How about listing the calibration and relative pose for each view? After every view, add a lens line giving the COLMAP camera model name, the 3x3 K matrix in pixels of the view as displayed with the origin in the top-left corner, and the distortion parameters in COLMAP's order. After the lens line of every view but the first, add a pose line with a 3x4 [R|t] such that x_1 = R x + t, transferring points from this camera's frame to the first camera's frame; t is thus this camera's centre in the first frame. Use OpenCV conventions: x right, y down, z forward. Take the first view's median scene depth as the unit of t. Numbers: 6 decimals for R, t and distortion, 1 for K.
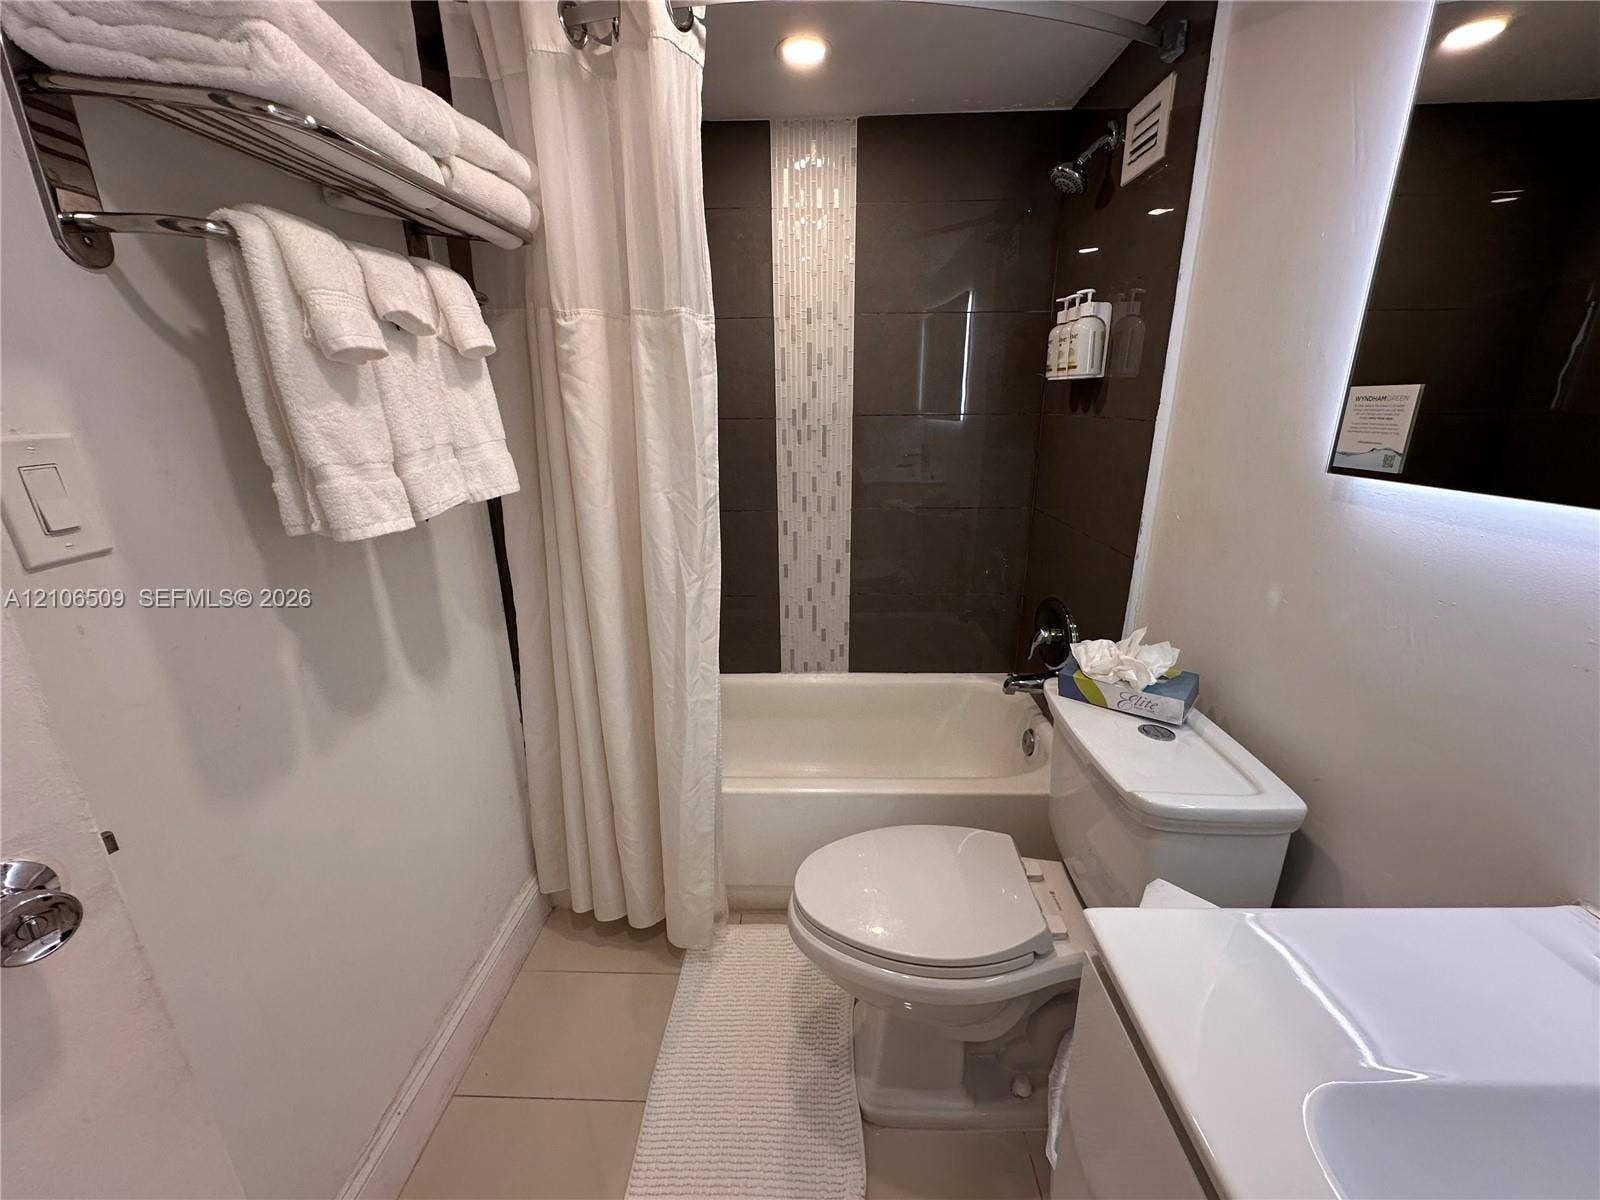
lens RADIAL K [[649.9, 0, 800.7], [0, 649.9, 599.8], [0, 0, 1]] dist [0.000152, 0.000978]
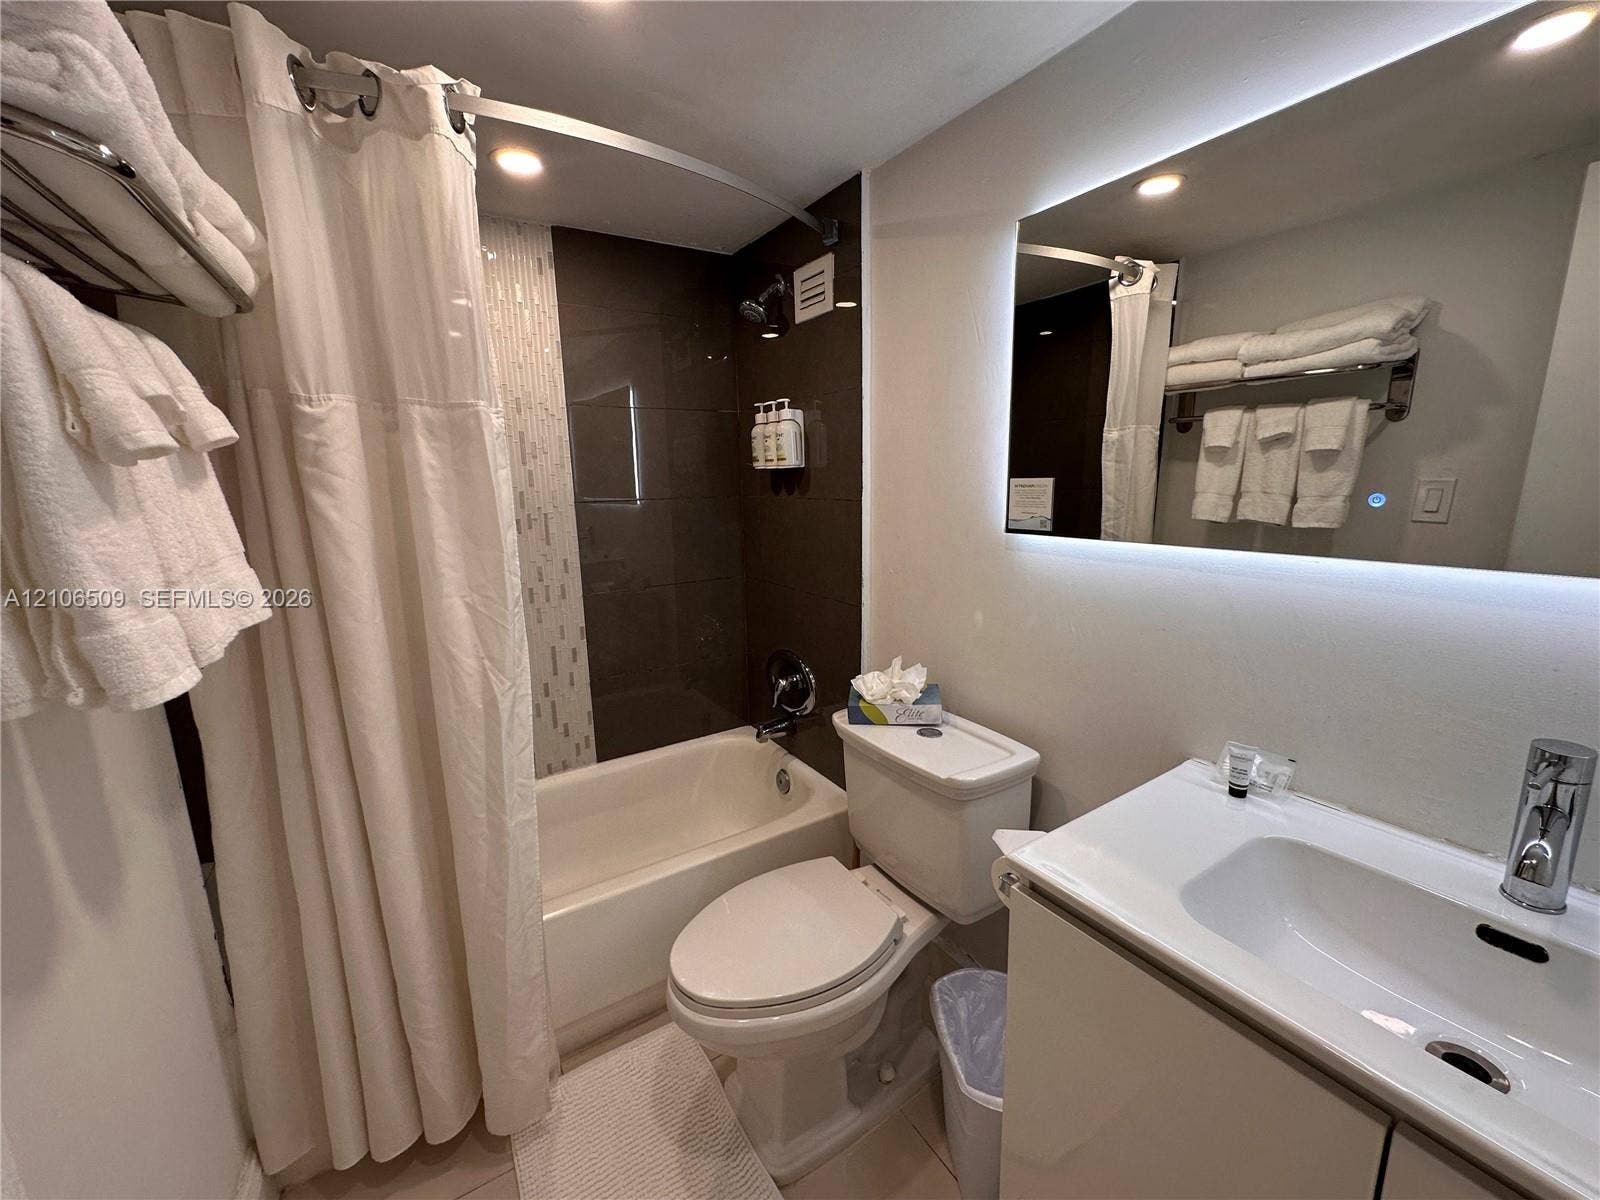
lens RADIAL K [[649.9, 0, 801.6], [0, 649.9, 597.9], [0, 0, 1]] dist [0.000152, 0.000978]
pose [[0.826160, -0.114203, 0.551740, -0.317067], [0.177590, 0.982109, -0.062634, -0.024580], [-0.534716, 0.149730, 0.831661, 0.007500]]
